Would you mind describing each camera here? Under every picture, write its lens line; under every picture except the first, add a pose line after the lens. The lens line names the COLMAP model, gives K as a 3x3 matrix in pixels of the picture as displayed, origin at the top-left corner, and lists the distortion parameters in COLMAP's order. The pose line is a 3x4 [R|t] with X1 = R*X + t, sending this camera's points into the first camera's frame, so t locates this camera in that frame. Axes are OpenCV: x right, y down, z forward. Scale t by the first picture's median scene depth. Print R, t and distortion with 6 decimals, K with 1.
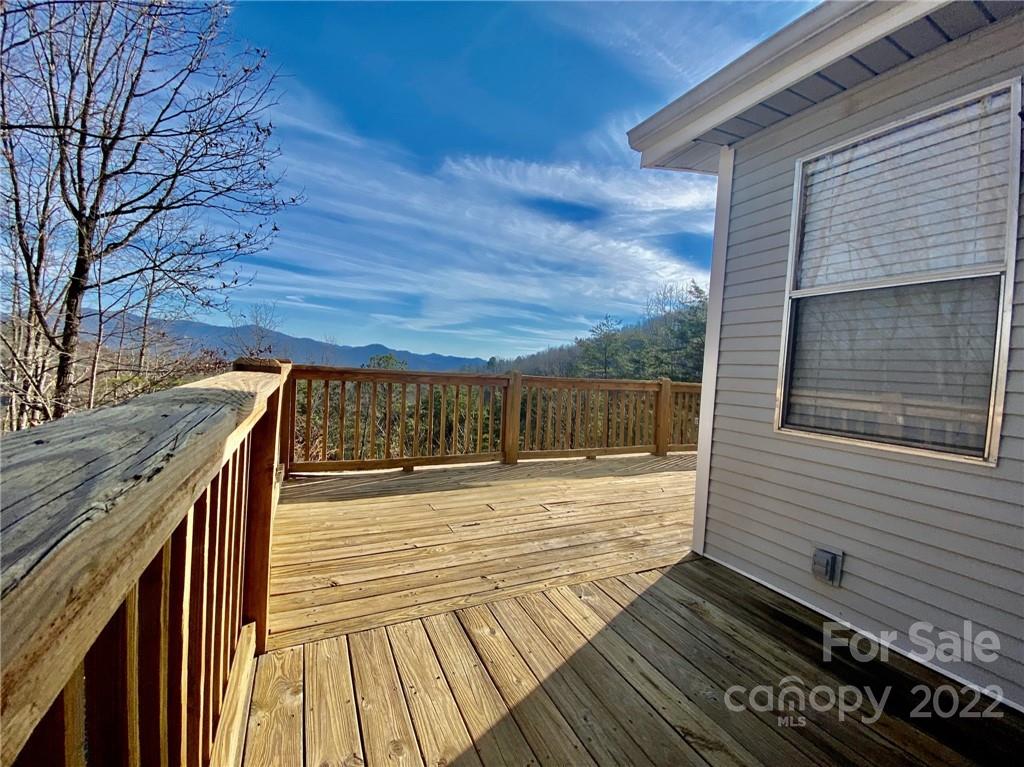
lens RADIAL K [[414.4, 0, 513.4], [0, 414.4, 380.6], [0, 0, 1]] dist [-0.000840, -0.000119]
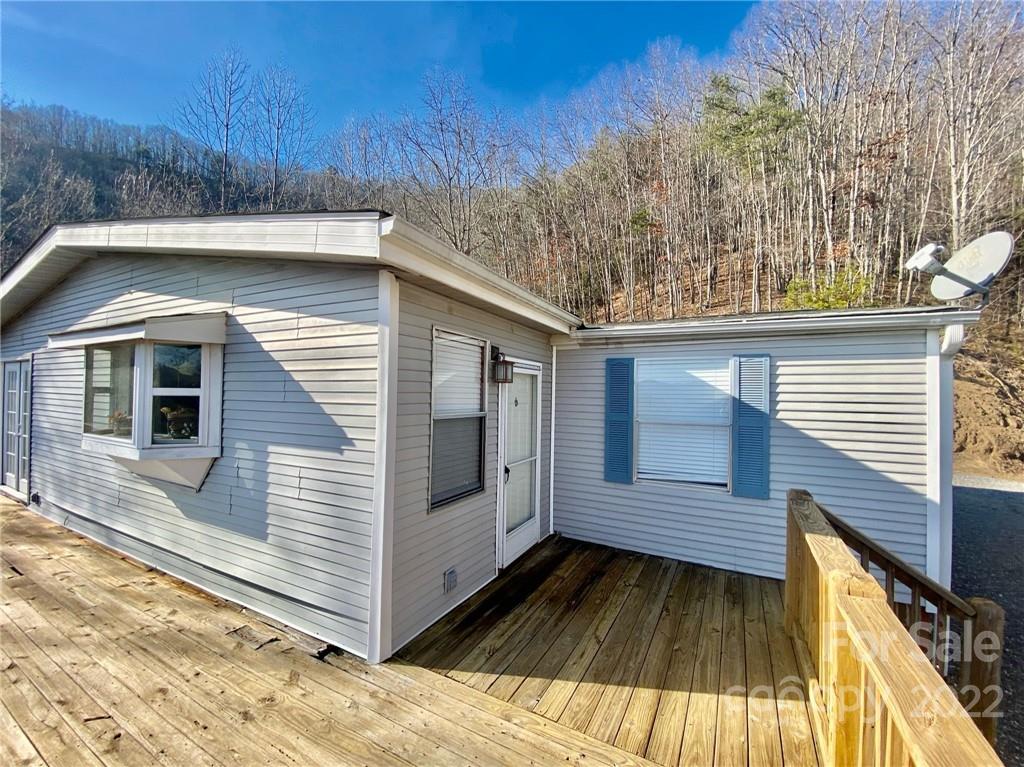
lens RADIAL K [[414.4, 0, 512.5], [0, 414.4, 387.4], [0, 0, 1]] dist [-0.000840, -0.000119]
pose [[-0.575376, -0.054469, 0.816073, -0.100714], [-0.031155, 0.998515, 0.044681, -0.058779], [-0.817295, 0.000284, -0.576219, 0.248599]]
